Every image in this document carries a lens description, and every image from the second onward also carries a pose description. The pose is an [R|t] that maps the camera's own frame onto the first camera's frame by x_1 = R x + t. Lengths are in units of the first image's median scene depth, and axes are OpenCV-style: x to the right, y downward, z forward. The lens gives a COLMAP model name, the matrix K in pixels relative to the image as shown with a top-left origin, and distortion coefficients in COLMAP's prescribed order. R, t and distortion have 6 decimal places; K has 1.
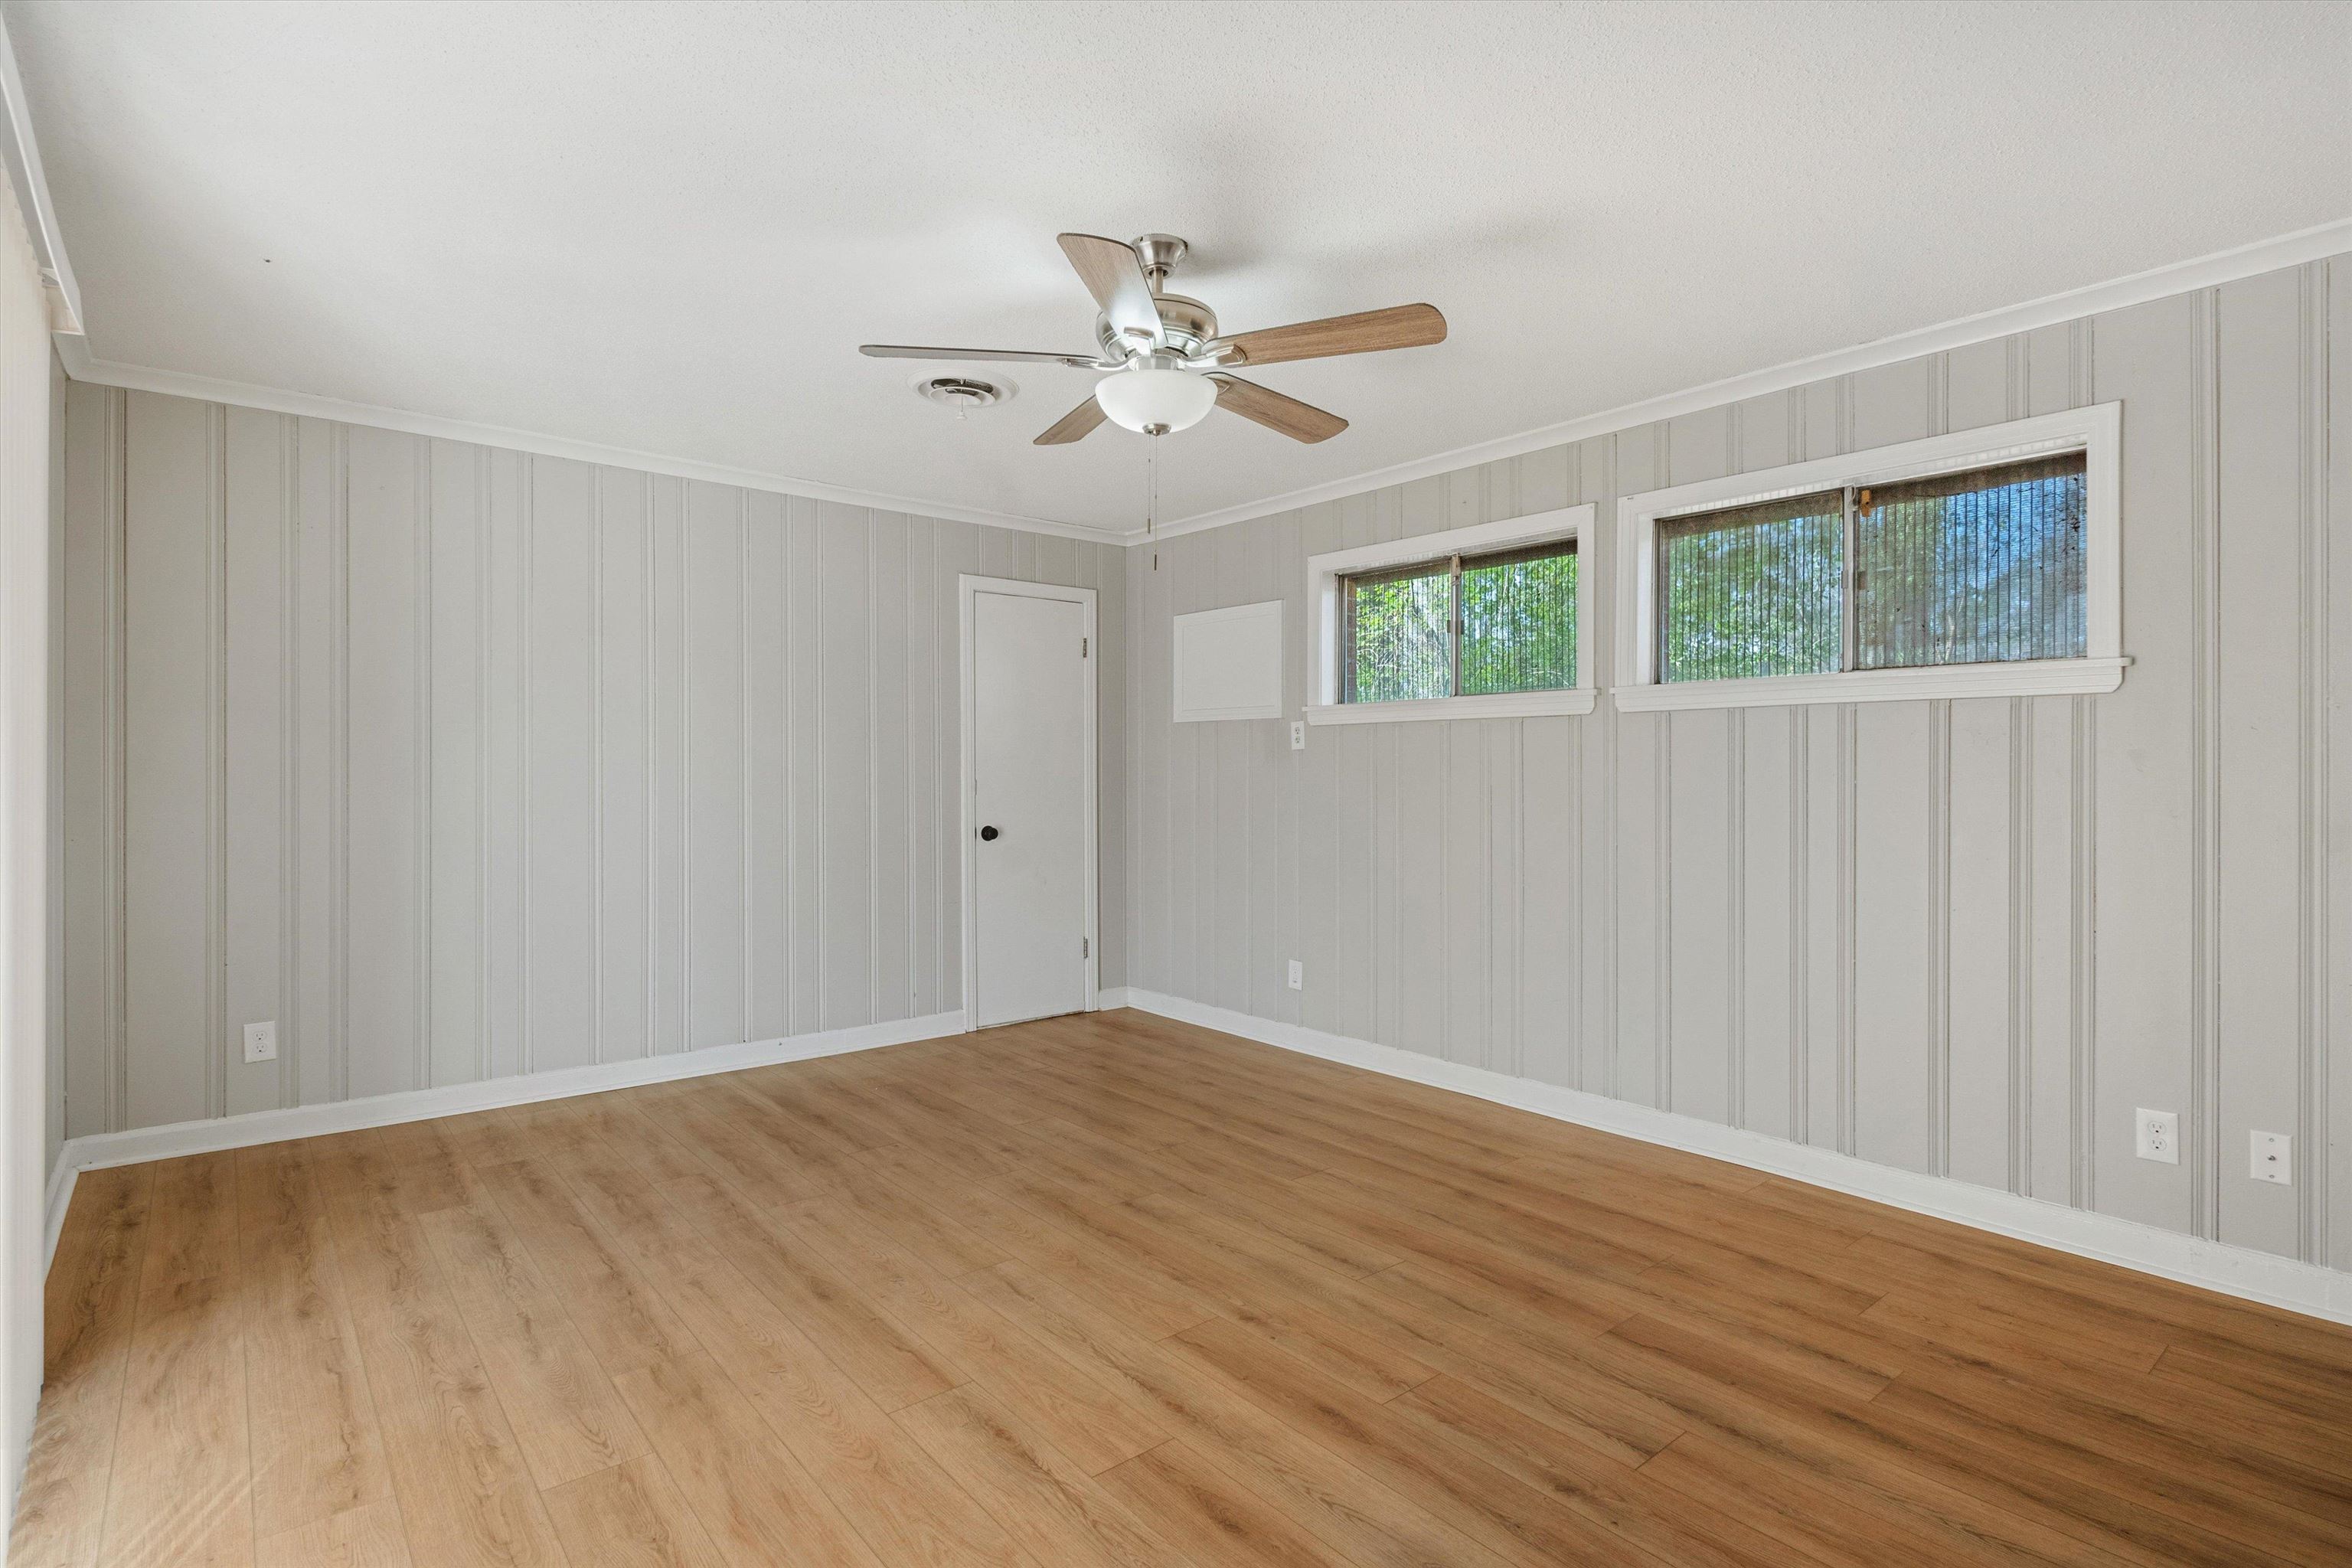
lens RADIAL K [[1161.6, 0, 1176.6], [0, 1161.6, 774.7], [0, 0, 1]] dist [0.004928, -0.001345]
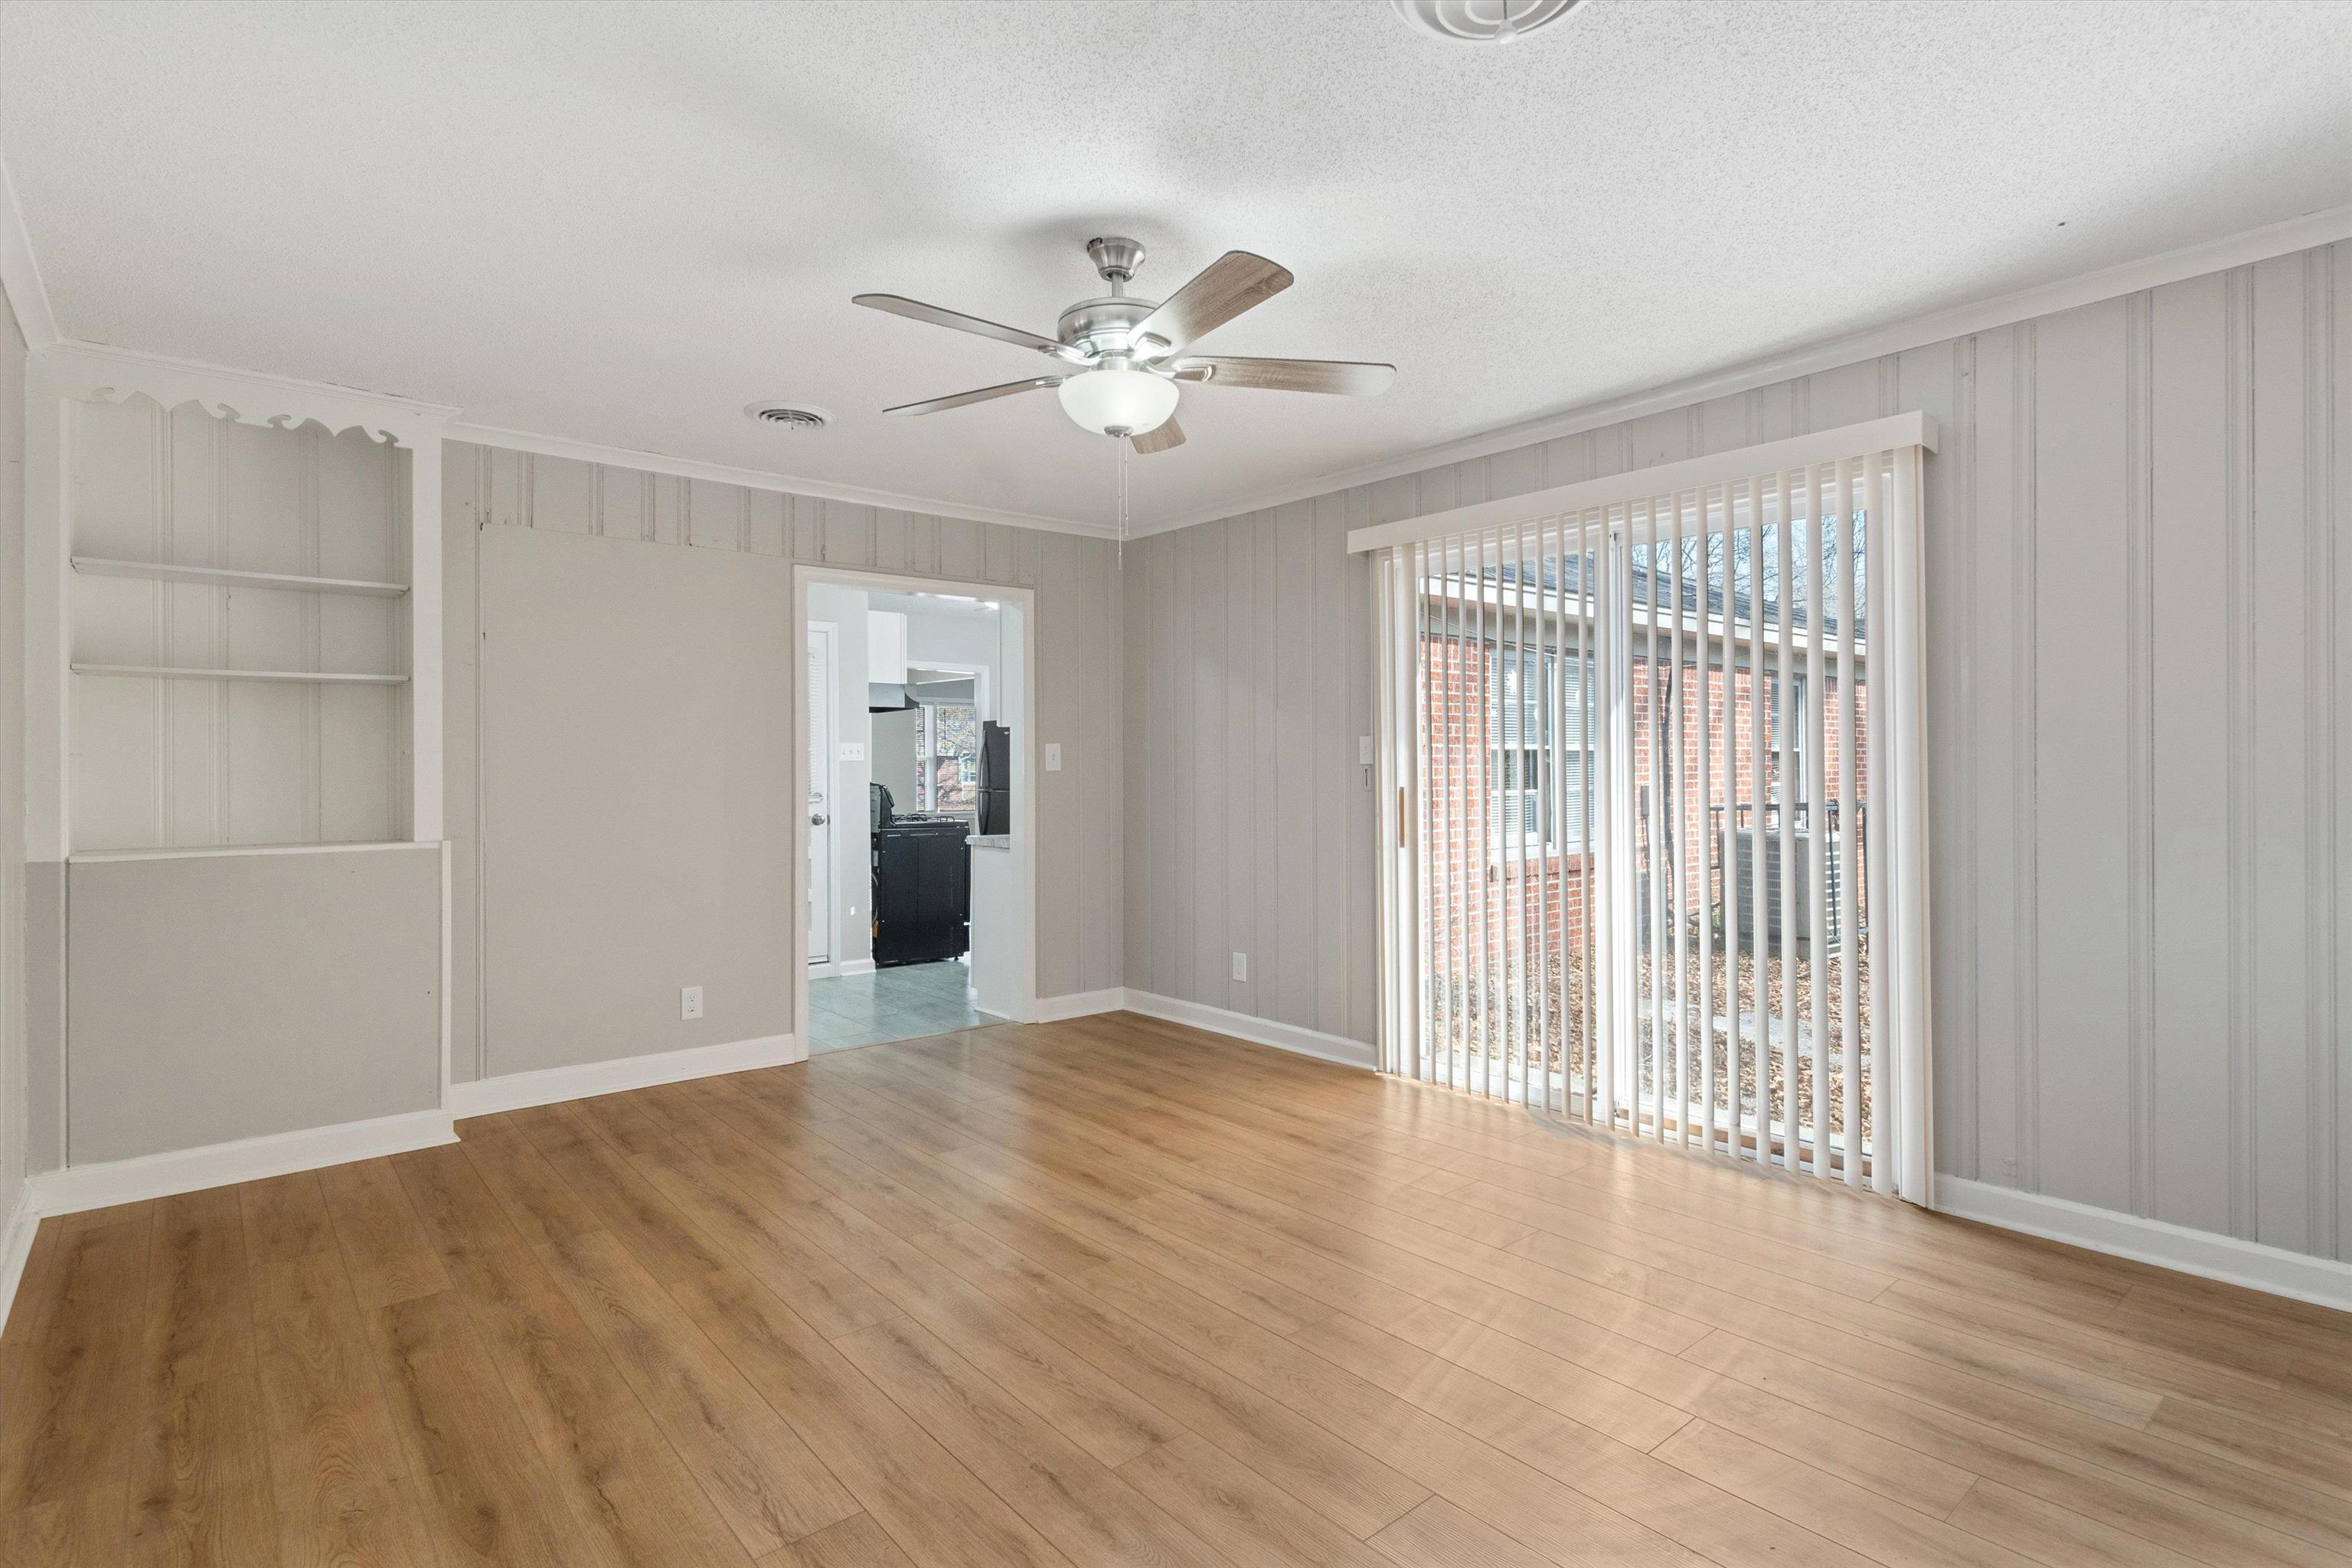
lens RADIAL K [[1161.6, 0, 1175.4], [0, 1161.6, 772.8], [0, 0, 1]] dist [0.004928, -0.001345]
pose [[-0.999978, 0.004076, -0.005163, -0.060024], [0.004046, 0.999975, 0.005802, -0.005568], [0.005186, 0.005781, -0.999970, 1.964373]]
